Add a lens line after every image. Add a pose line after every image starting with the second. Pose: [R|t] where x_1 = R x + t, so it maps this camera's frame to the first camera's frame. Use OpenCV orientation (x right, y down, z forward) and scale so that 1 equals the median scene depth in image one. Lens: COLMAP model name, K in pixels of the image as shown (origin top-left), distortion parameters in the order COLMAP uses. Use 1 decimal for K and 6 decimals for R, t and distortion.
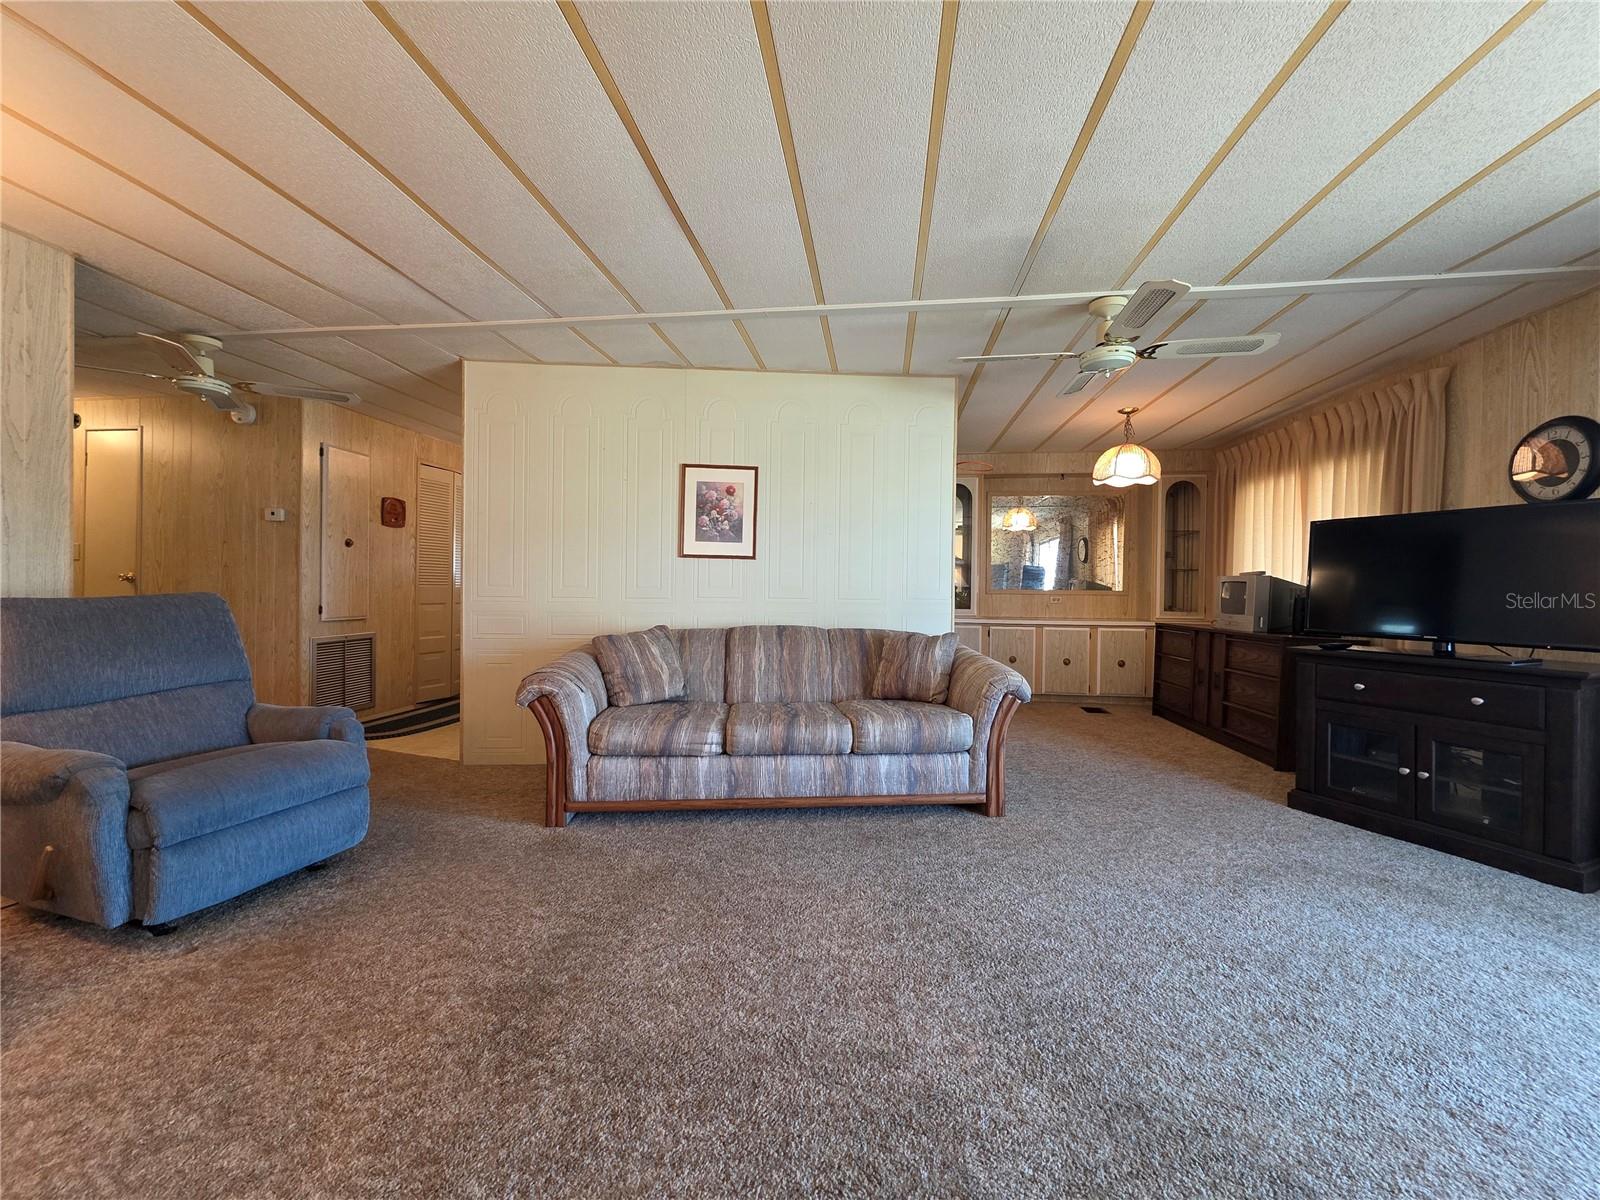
lens RADIAL K [[638.3, 0, 800.3], [0, 638.3, 592.0], [0, 0, 1]] dist [0.003477, 0.000421]
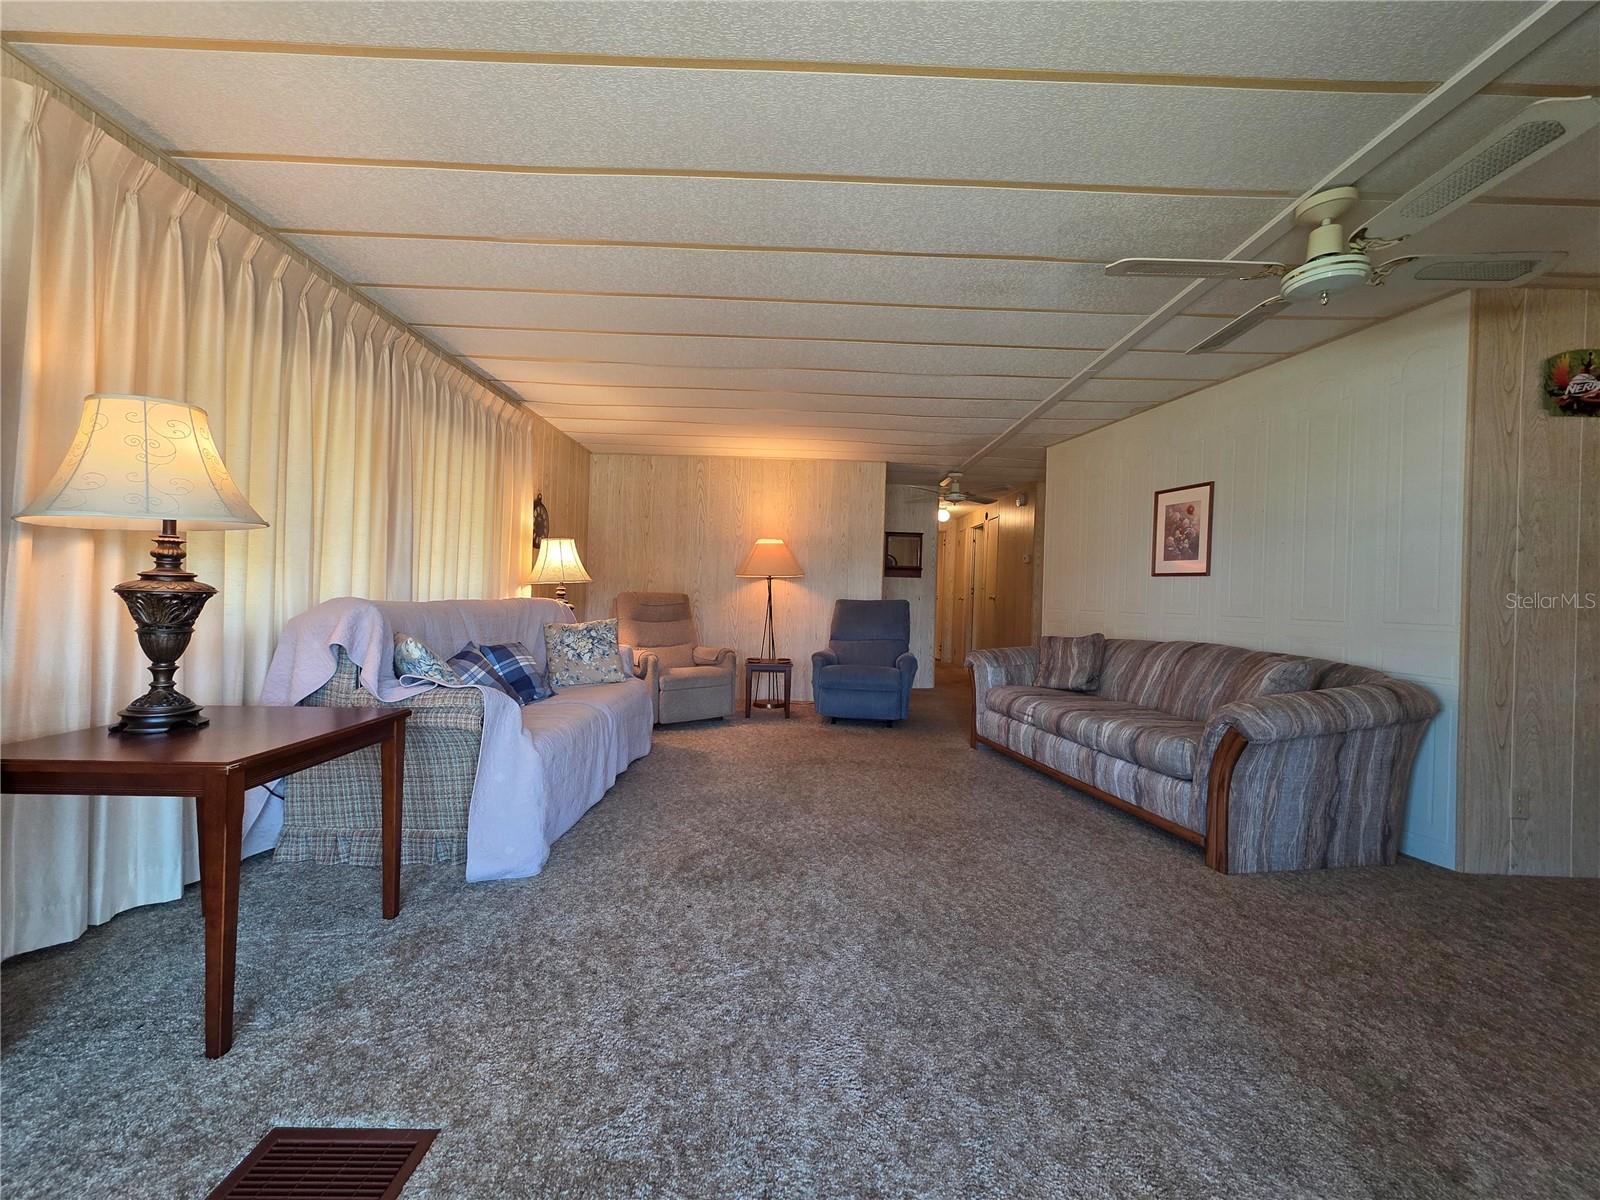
lens RADIAL K [[638.3, 0, 801.2], [0, 638.3, 597.2], [0, 0, 1]] dist [0.003477, 0.000421]
pose [[0.135714, -0.000665, -0.990748, 1.039927], [-0.047773, 0.998832, -0.007214, 0.023447], [0.989596, 0.048311, 0.135524, 0.317673]]
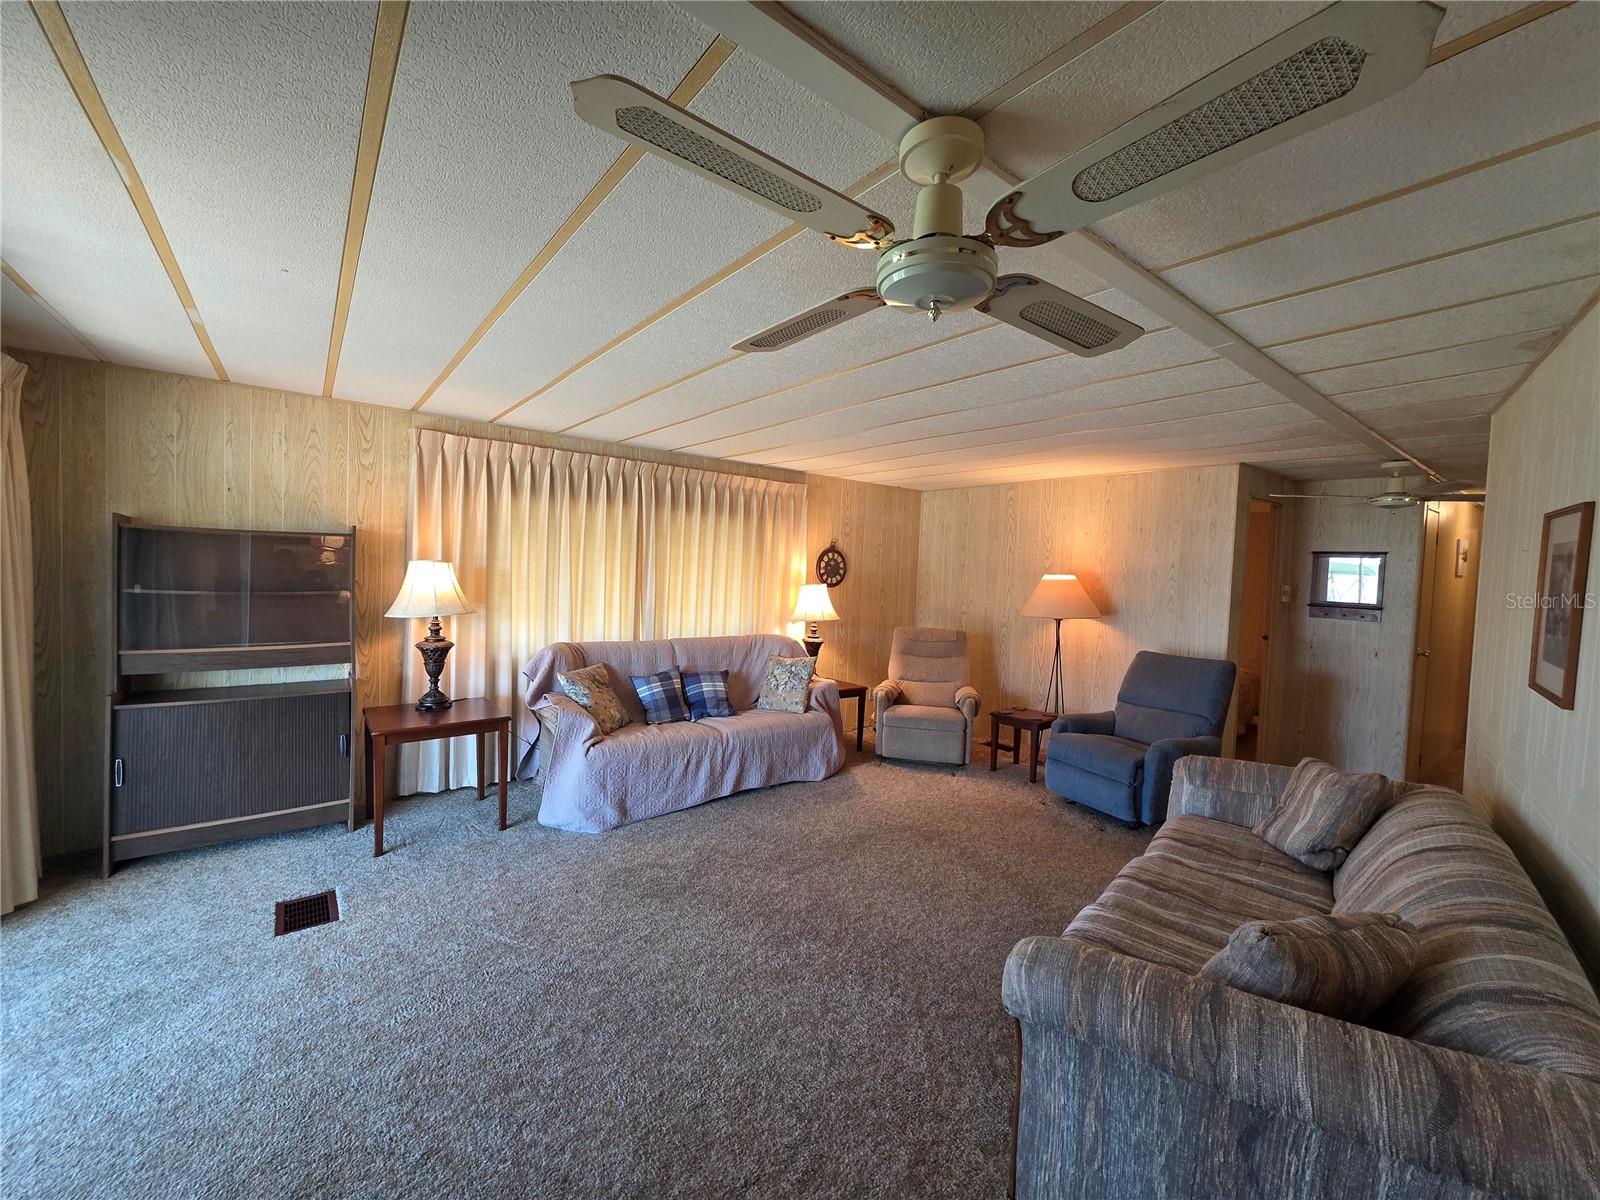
lens RADIAL K [[638.3, 0, 796.5], [0, 638.3, 595.0], [0, 0, 1]] dist [0.003477, 0.000421]
pose [[-0.699439, -0.001717, -0.714690, 0.803673], [-0.057036, 0.996942, 0.053424, -0.157316], [0.712413, 0.078130, -0.697398, 1.166822]]
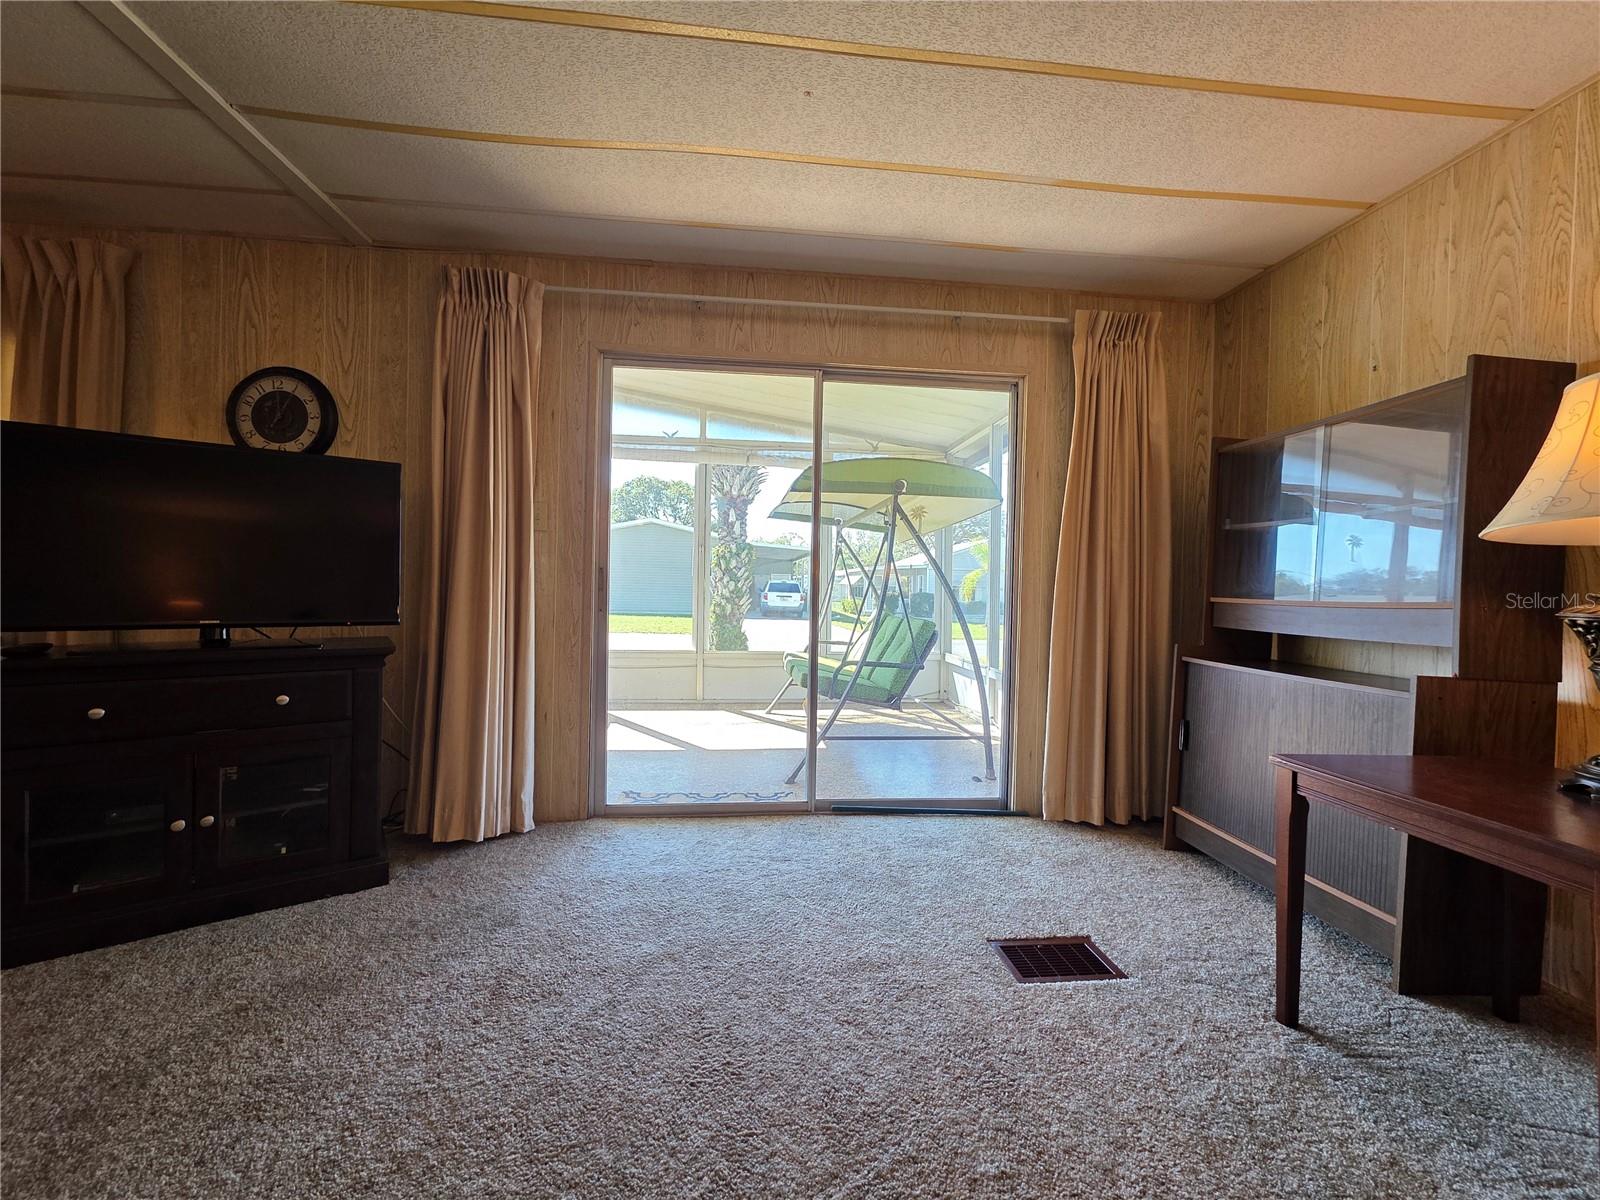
lens RADIAL K [[638.3, 0, 790.4], [0, 638.3, 589.1], [0, 0, 1]] dist [0.003477, 0.000421]
pose [[-0.219744, -0.019357, 0.975365, 0.145493], [-0.009428, 0.999799, 0.017718, 0.014577], [-0.975512, -0.005302, -0.219883, 0.485735]]
